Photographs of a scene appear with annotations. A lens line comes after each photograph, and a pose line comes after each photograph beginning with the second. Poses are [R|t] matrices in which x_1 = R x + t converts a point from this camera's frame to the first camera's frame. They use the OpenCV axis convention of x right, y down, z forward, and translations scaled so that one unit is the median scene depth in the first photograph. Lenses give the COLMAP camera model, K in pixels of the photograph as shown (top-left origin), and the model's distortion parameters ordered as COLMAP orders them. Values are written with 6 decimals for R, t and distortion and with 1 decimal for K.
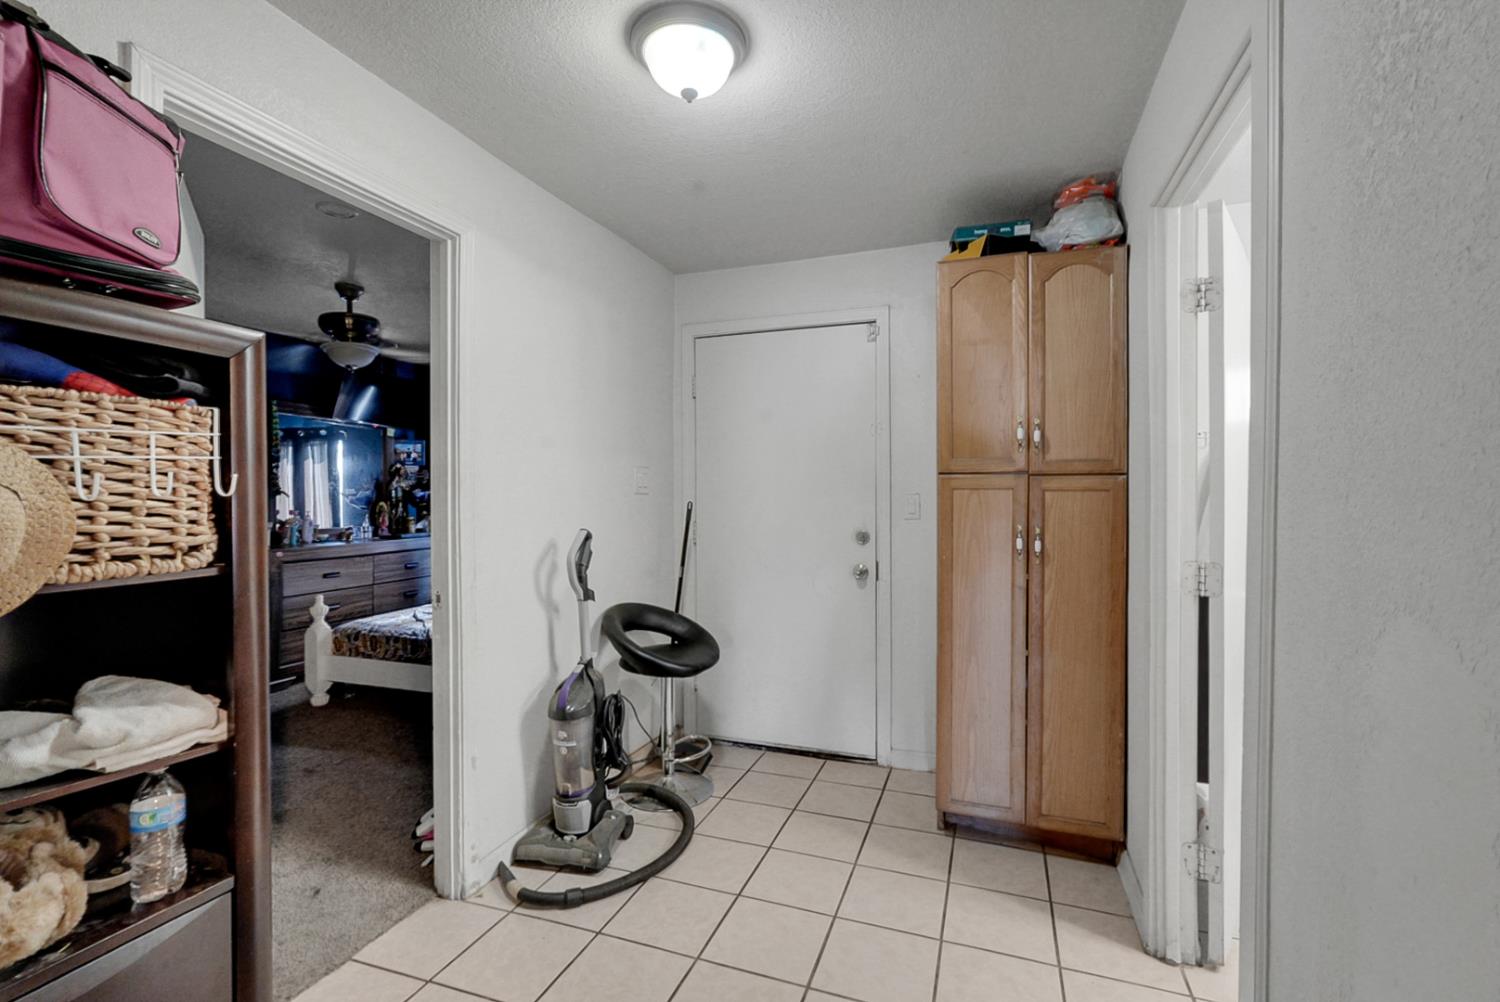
lens RADIAL K [[669.2, 0, 747.6], [0, 669.2, 504.2], [0, 0, 1]] dist [-0.014971, 0.009480]
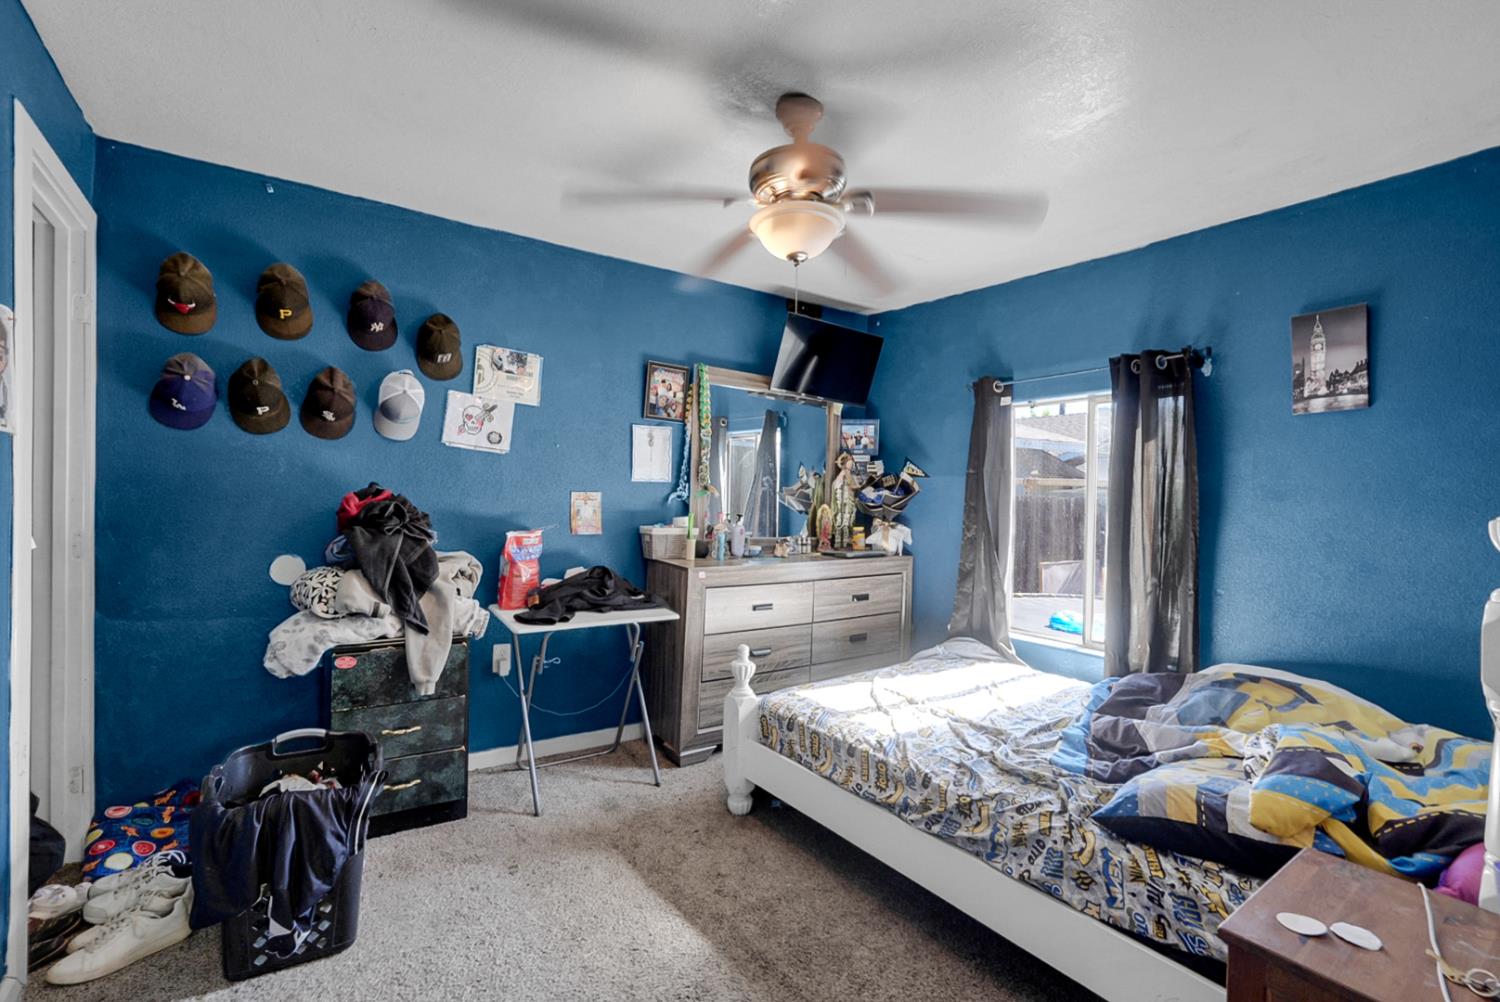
lens RADIAL K [[669.2, 0, 747.6], [0, 669.2, 504.2], [0, 0, 1]] dist [-0.014971, 0.009480]
pose [[0.828511, 0.025976, -0.559370, -0.261792], [-0.024456, 0.999649, 0.010199, -0.012051], [0.559439, 0.005230, 0.828855, 0.434755]]
